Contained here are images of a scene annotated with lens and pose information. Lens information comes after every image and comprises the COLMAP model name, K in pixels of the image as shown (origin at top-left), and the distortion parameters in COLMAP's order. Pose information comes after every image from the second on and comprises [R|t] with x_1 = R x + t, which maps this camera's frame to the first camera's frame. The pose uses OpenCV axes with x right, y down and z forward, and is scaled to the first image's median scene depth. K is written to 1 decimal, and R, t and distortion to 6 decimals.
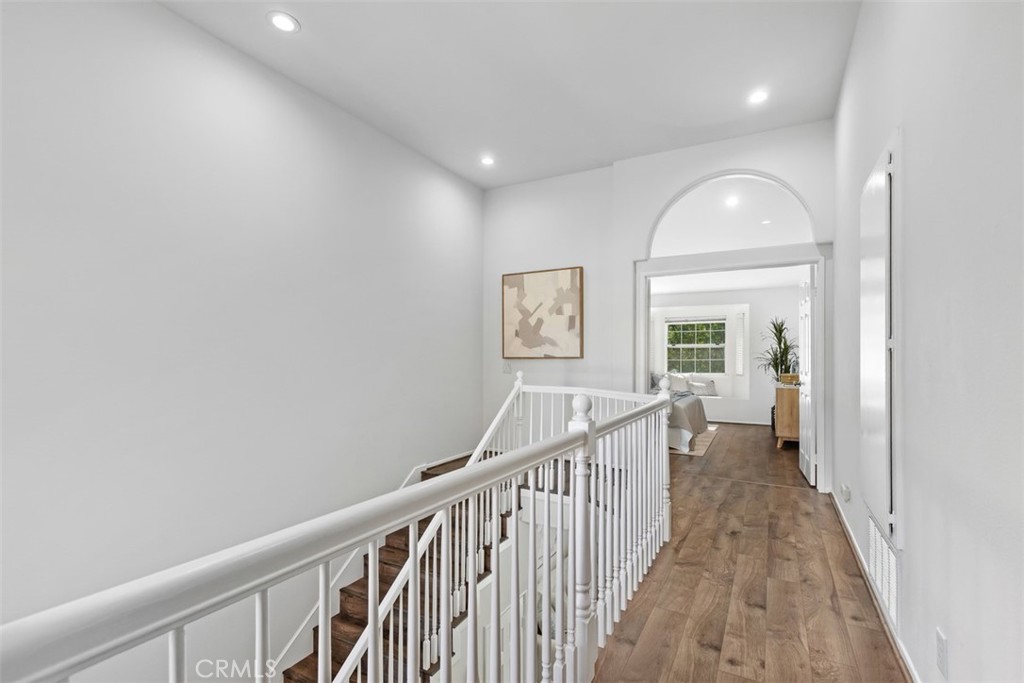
lens RADIAL K [[459.4, 0, 521.0], [0, 459.4, 354.3], [0, 0, 1]] dist [-0.001075, 0.000816]
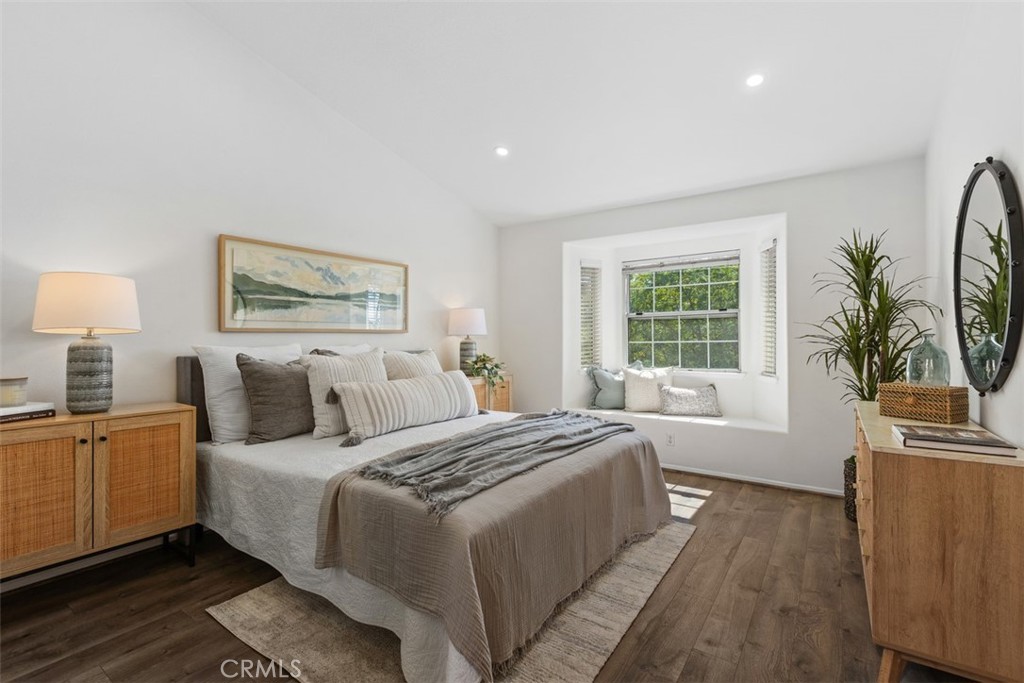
lens RADIAL K [[459.4, 0, 515.7], [0, 459.4, 331.7], [0, 0, 1]] dist [-0.001075, 0.000816]
pose [[0.993825, -0.006098, -0.110792, 0.266169], [0.004775, 0.999914, -0.012202, 0.006420], [0.110857, 0.011598, 0.993769, 0.495693]]
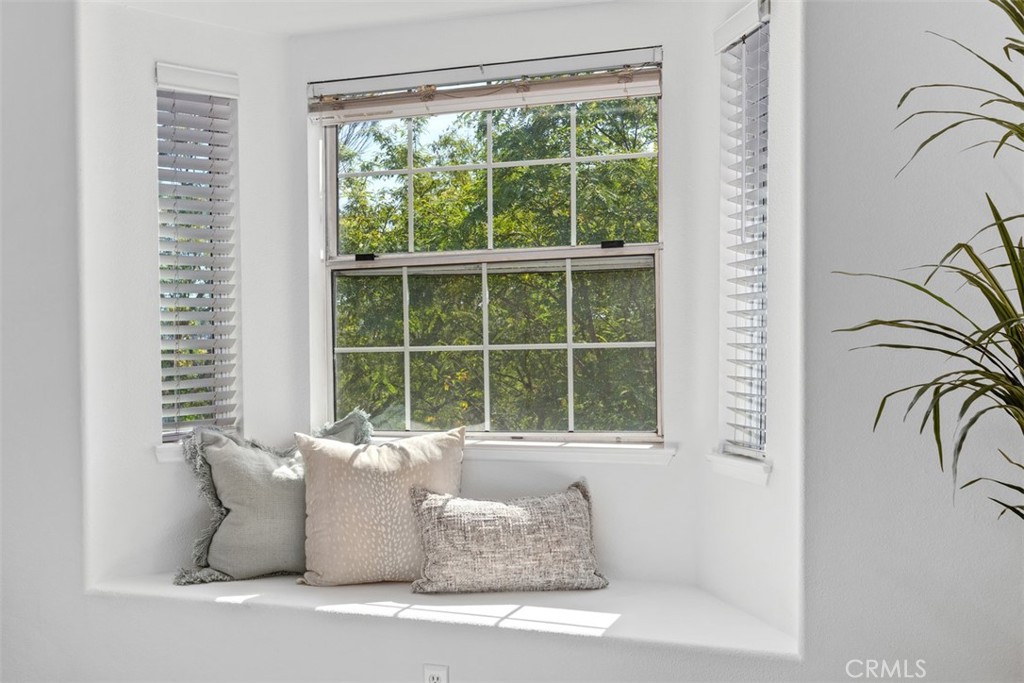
lens RADIAL K [[1017.3, 0, 512.3], [0, 1017.3, 345.4], [0, 0, 1]] dist [0.024767, 0.000000]
pose [[0.986087, -0.009719, 0.165944, 0.343076], [0.008128, 0.999914, 0.010266, 0.008212], [-0.166029, -0.008774, 0.986082, 0.679200]]
